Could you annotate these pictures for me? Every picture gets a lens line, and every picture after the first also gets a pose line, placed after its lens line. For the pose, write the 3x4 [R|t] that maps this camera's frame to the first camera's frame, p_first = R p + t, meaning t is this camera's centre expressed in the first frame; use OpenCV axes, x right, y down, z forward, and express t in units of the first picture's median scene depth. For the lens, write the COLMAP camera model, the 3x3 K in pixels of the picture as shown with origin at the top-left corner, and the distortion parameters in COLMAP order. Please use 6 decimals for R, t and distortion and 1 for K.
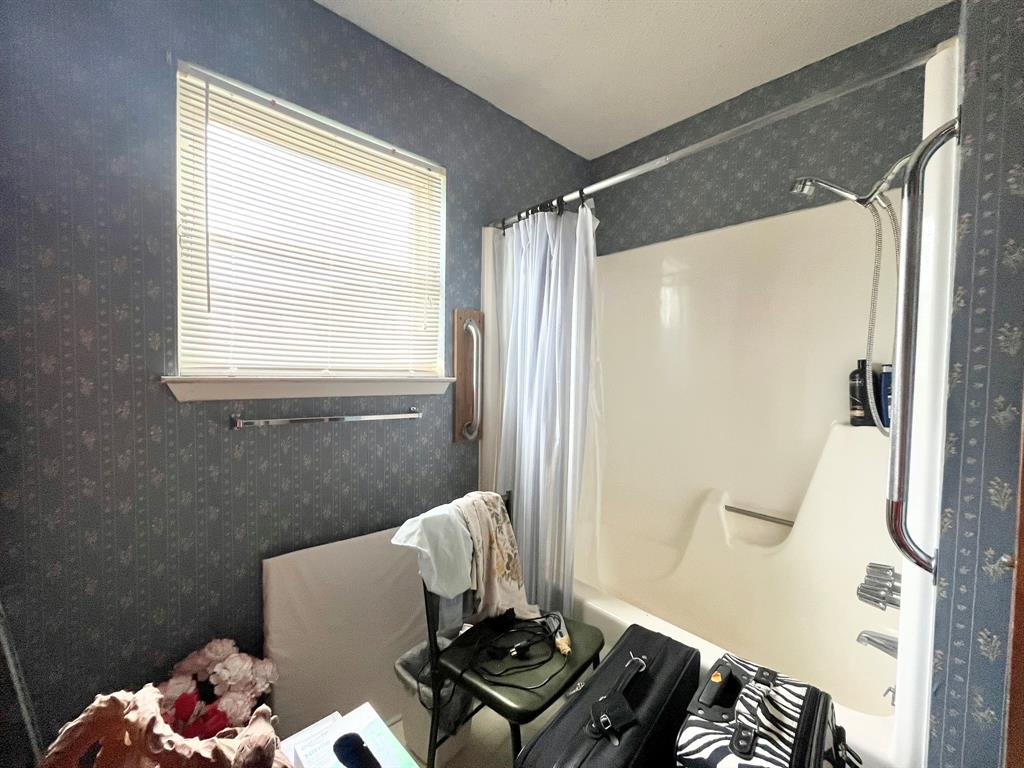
lens RADIAL K [[414.8, 0, 512.0], [0, 414.8, 384.0], [0, 0, 1]] dist [-0.000367, -0.000097]
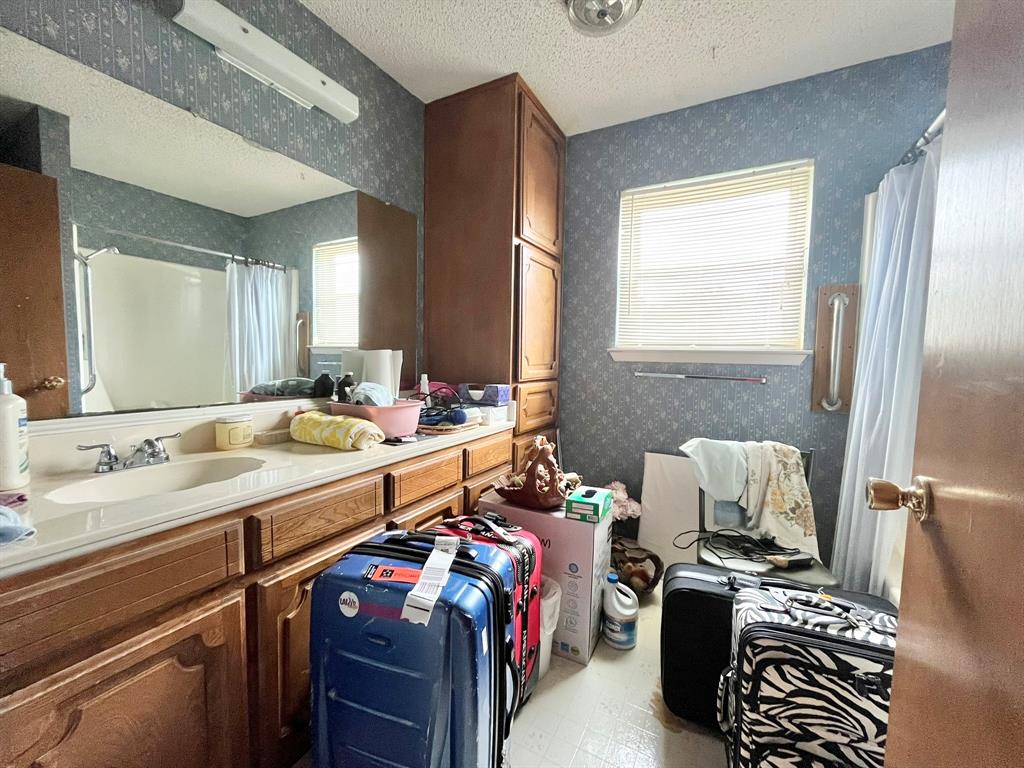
lens RADIAL K [[414.8, 0, 512.0], [0, 414.8, 384.0], [0, 0, 1]] dist [-0.000367, -0.000097]
pose [[0.331155, 0.055682, -0.941932, 0.862594], [-0.039822, 0.998193, 0.045008, 0.074747], [0.942736, 0.022605, 0.332774, -0.135134]]
